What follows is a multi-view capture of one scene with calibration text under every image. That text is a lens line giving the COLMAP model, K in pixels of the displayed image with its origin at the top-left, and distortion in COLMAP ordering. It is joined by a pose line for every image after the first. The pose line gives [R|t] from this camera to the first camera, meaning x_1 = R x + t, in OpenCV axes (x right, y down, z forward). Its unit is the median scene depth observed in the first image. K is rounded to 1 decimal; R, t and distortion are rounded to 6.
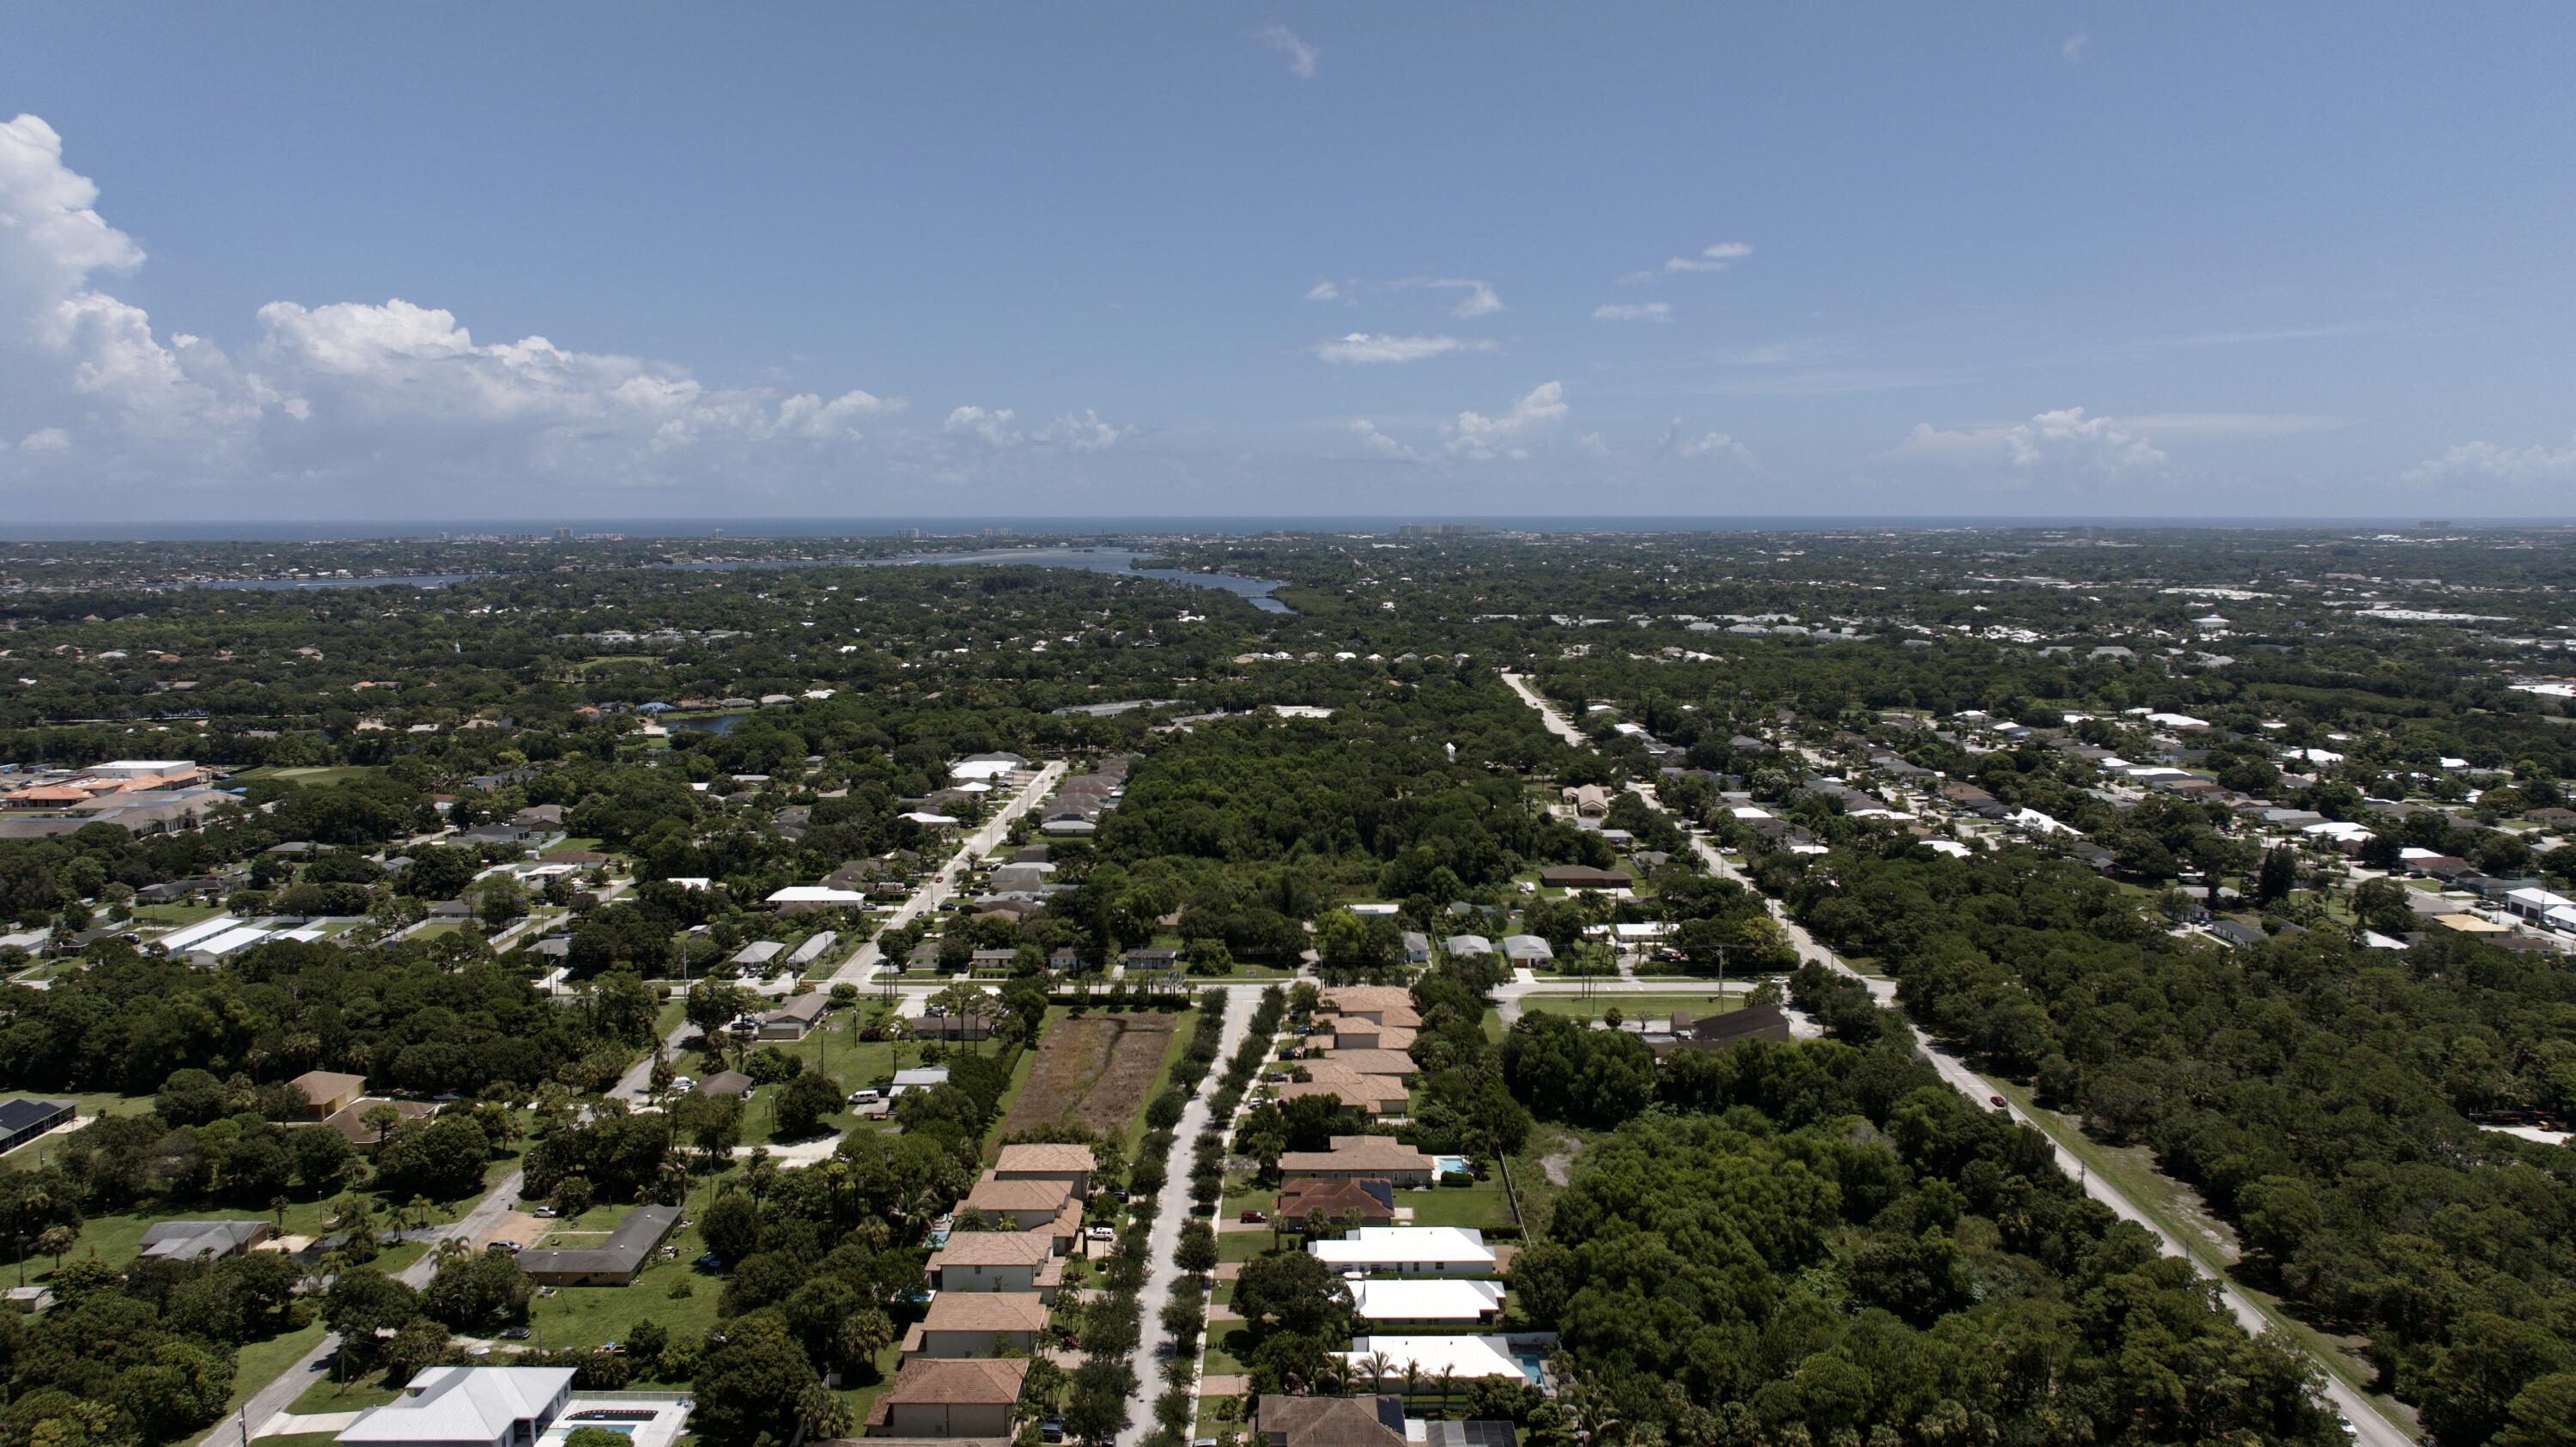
lens RADIAL K [[1801.1, 0, 1299.0], [0, 1801.1, 732.2], [0, 0, 1]] dist [-0.037185, 0.041089]
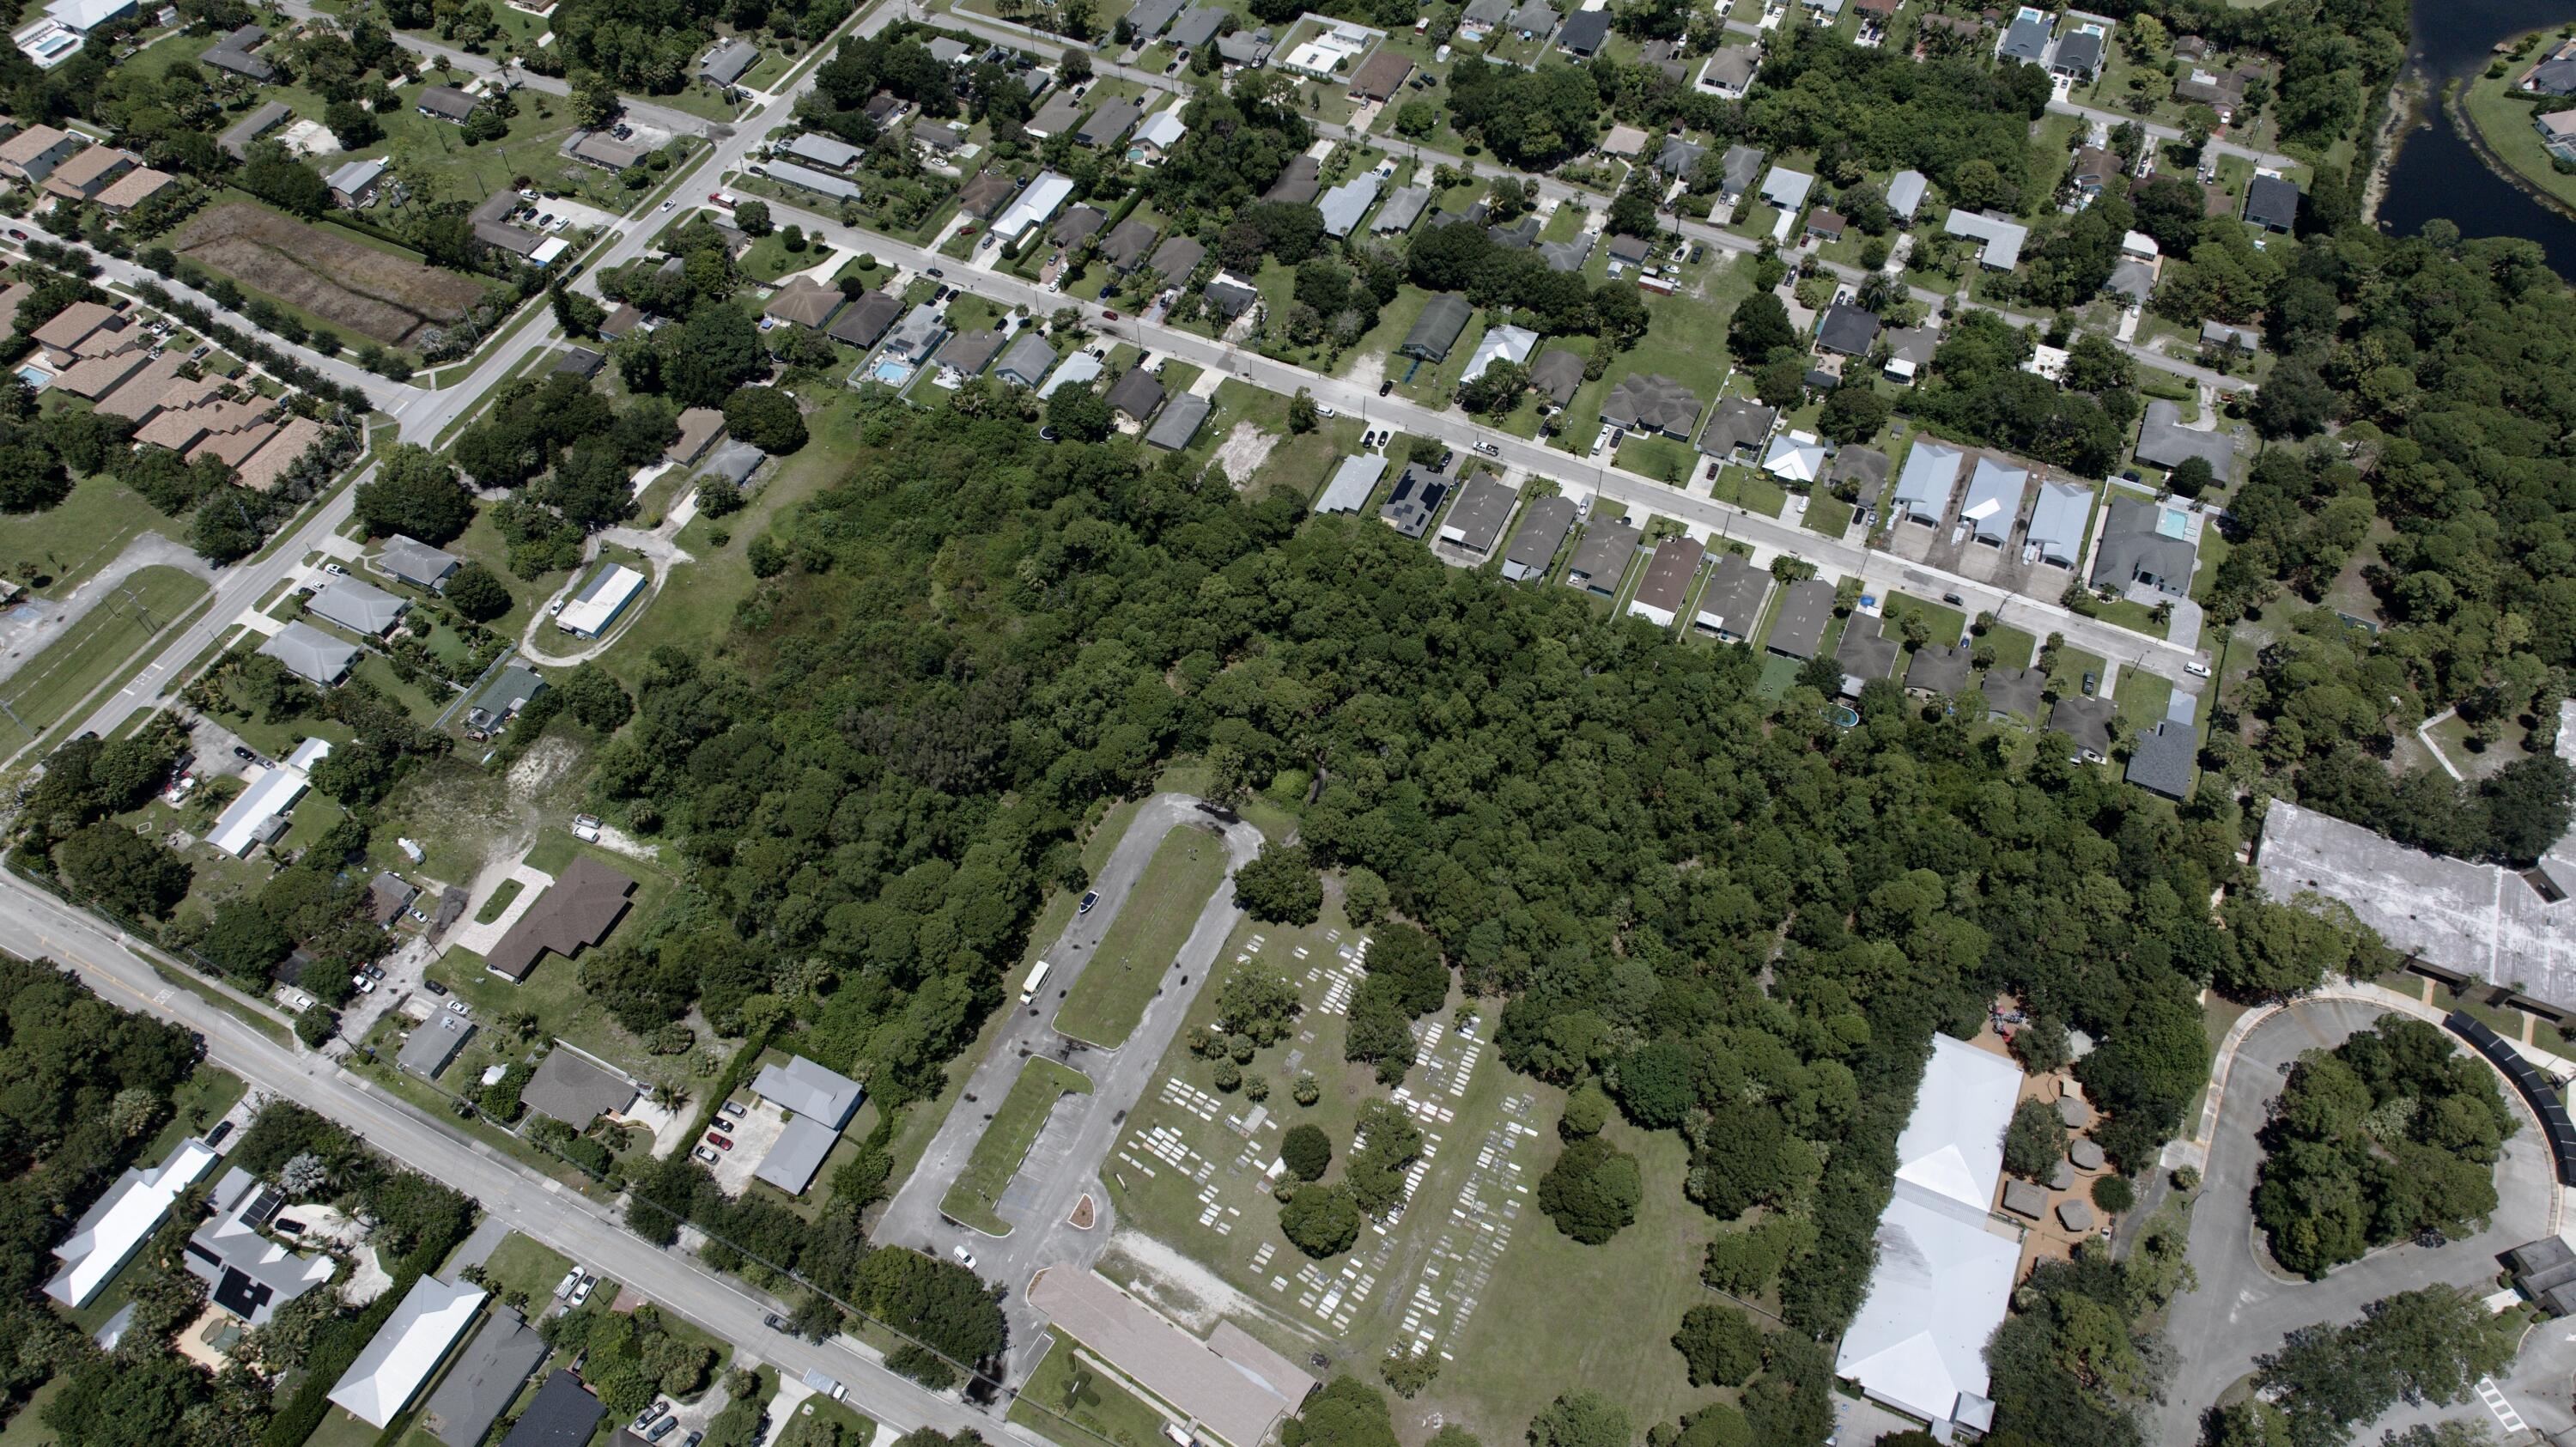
lens RADIAL K [[1801.1, 0, 1294.8], [0, 1801.1, 721.7], [0, 0, 1]] dist [-0.037185, 0.041089]
pose [[-0.428987, 0.716206, -0.550472, 0.306280], [-0.102615, 0.566810, 0.817433, -0.436327], [0.897463, 0.407154, -0.169661, 1.168139]]
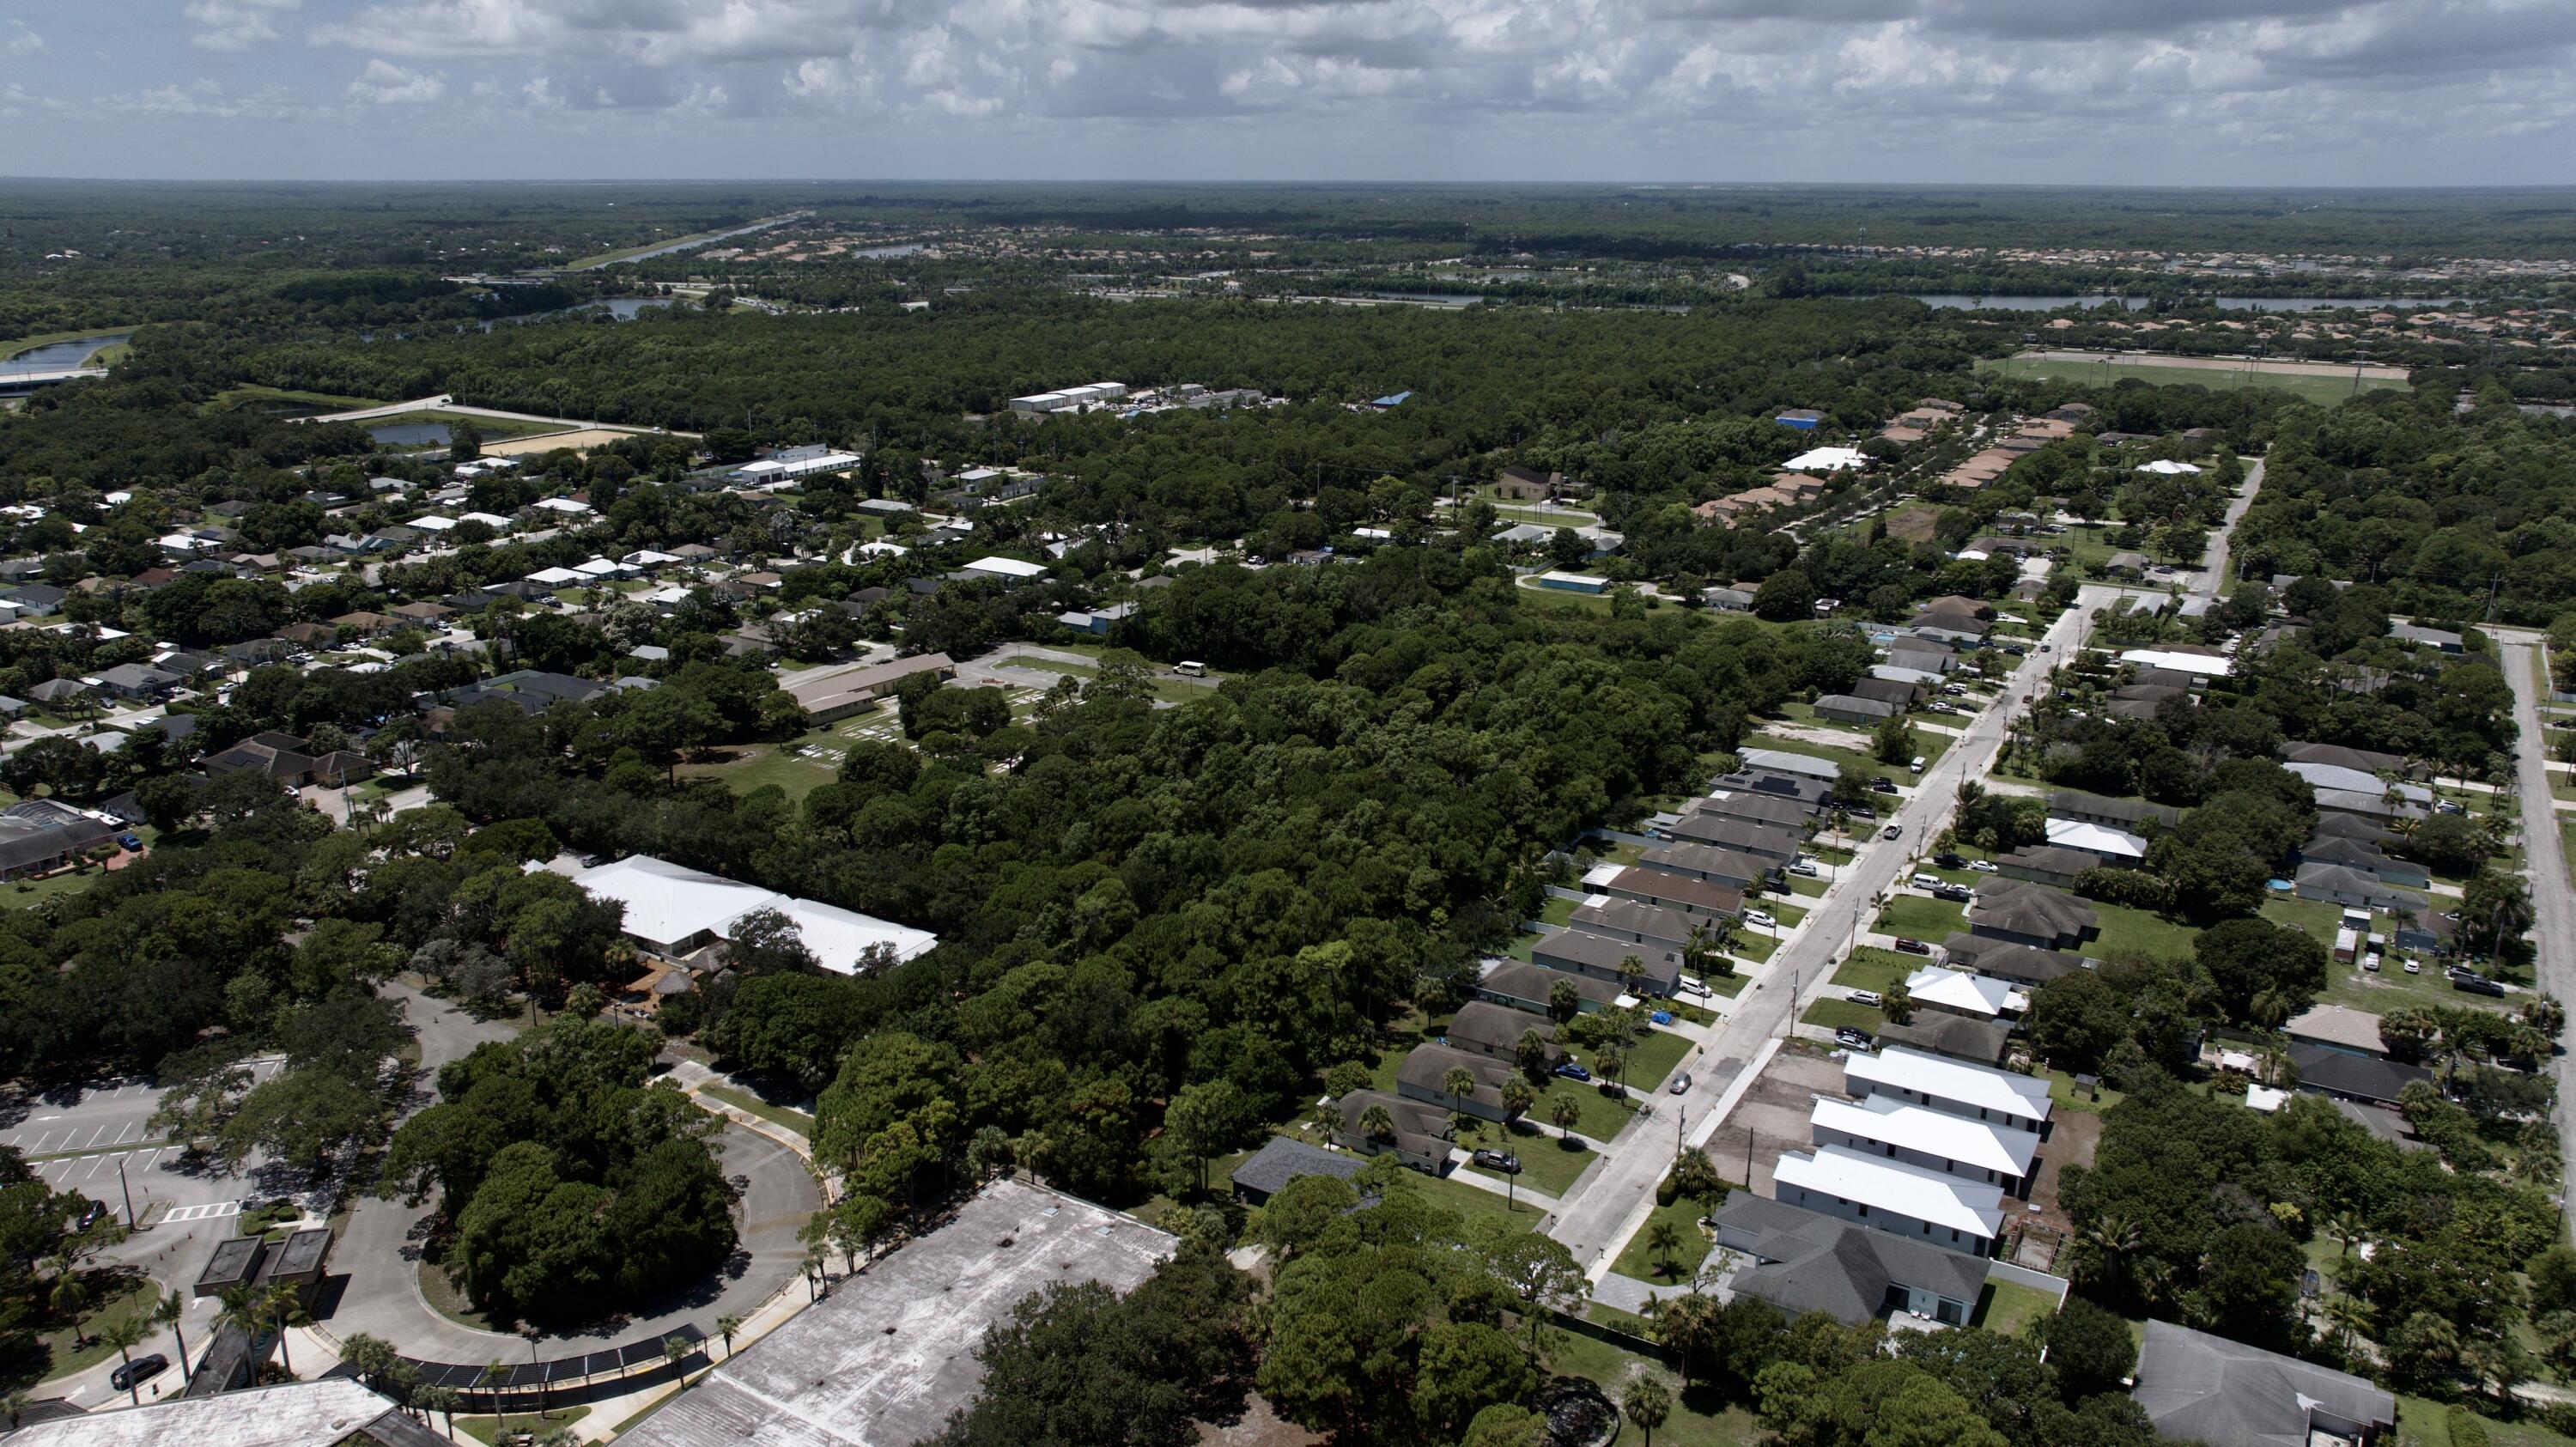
lens RADIAL K [[1801.1, 0, 1304.5], [0, 1801.1, 728.4], [0, 0, 1]] dist [-0.037185, 0.041089]
pose [[-0.859156, -0.151560, 0.488755, -0.277057], [0.063317, 0.916306, 0.395442, -0.191561], [-0.507782, 0.370692, -0.777653, 1.558104]]
